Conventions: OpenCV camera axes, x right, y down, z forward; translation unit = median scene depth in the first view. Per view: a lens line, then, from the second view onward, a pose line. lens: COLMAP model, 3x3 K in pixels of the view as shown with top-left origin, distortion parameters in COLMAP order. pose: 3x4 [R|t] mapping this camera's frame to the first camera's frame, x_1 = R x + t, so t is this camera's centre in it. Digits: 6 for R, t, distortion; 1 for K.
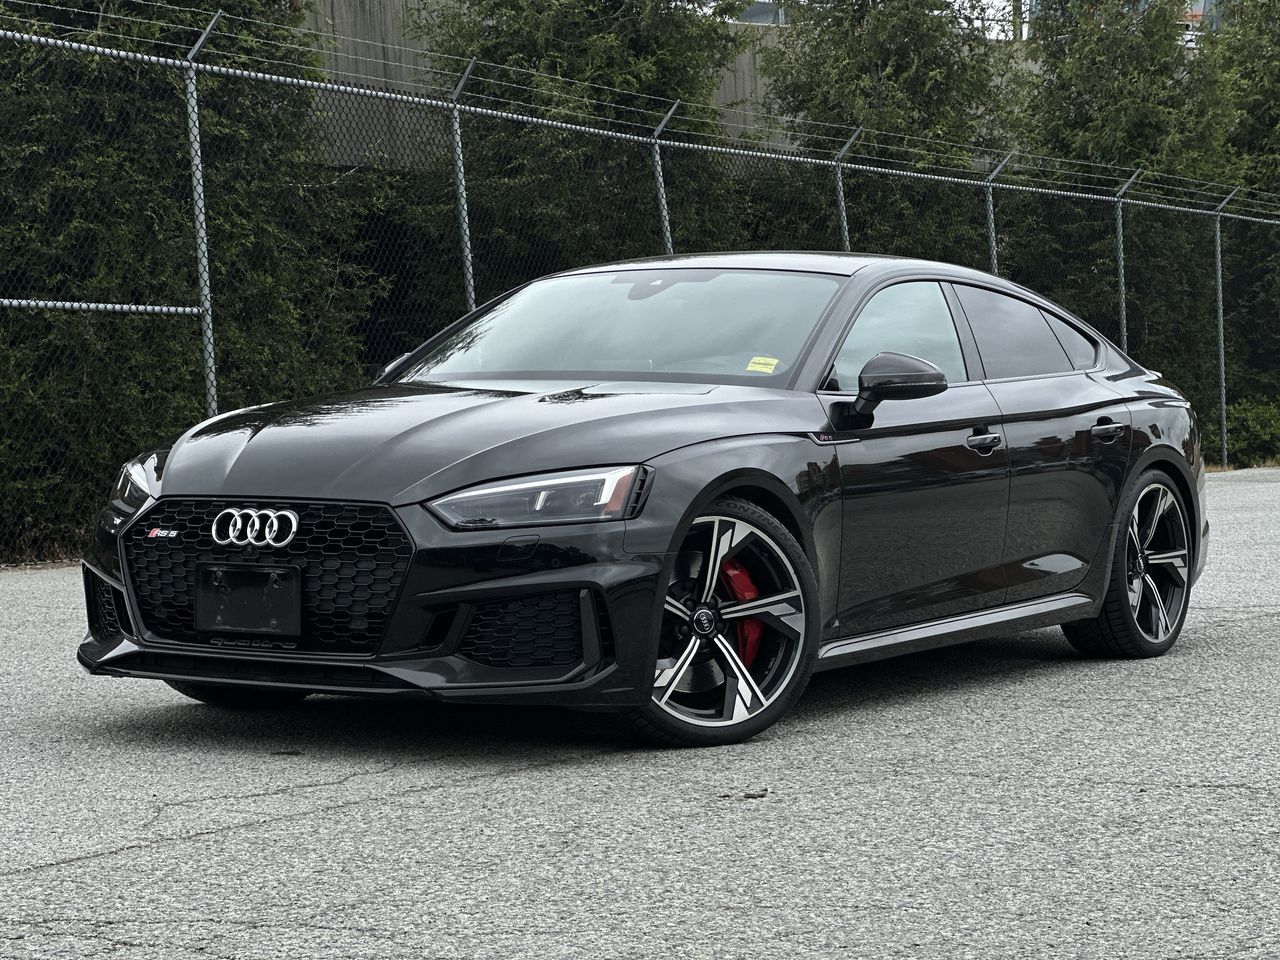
lens RADIAL K [[2813.6, 0, 640.0], [0, 2813.6, 480.0], [0, 0, 1]] dist [0.127411, 1.309319]
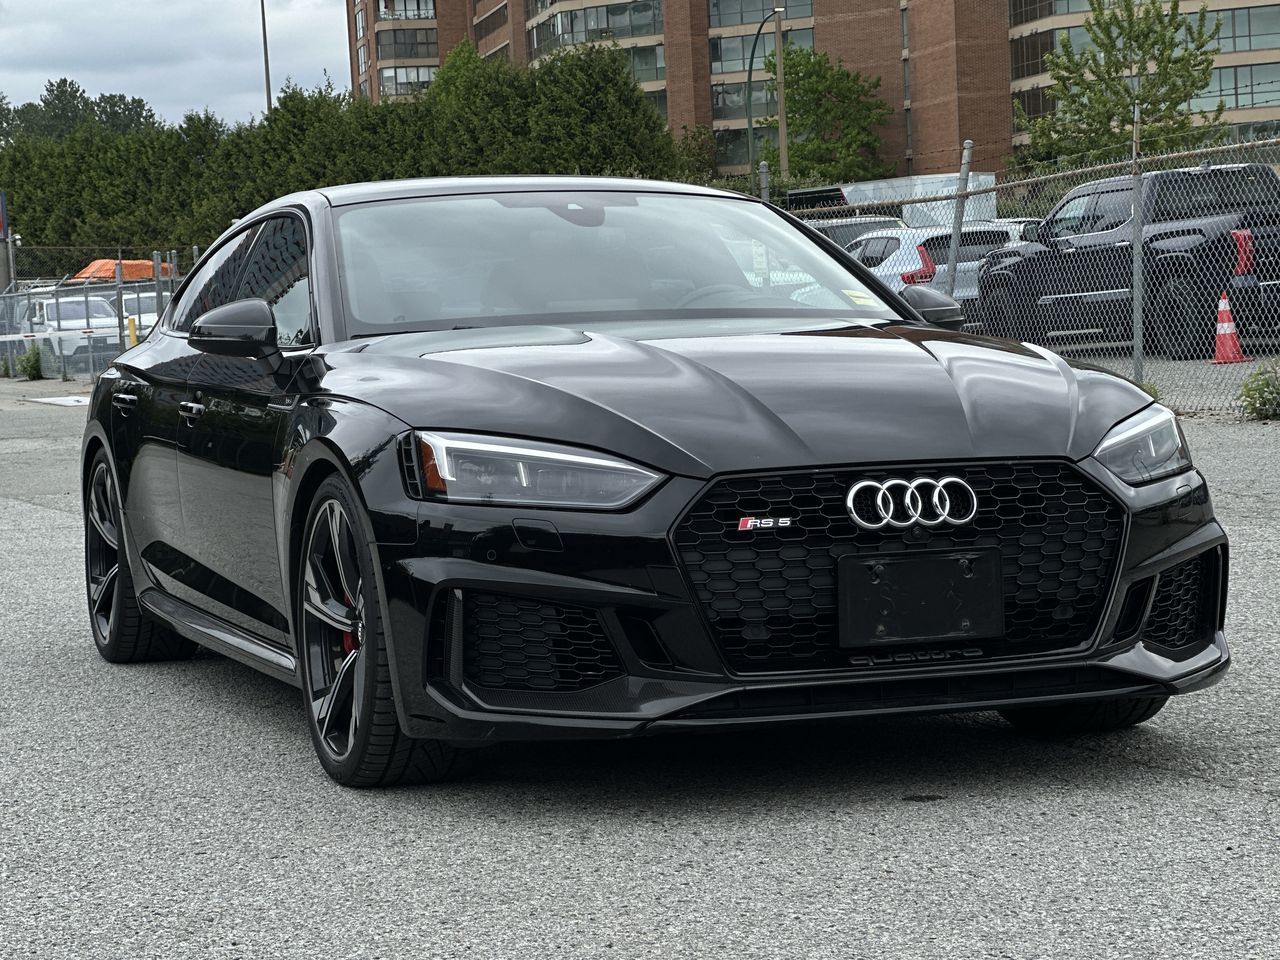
lens RADIAL K [[2813.6, 0, 640.0], [0, 2813.6, 480.0], [0, 0, 1]] dist [0.127411, 1.309319]
pose [[0.592739, -0.054800, 0.803528, -0.685024], [0.054674, 0.998119, 0.027739, -0.012083], [-0.803537, 0.027490, 0.594620, 0.537369]]
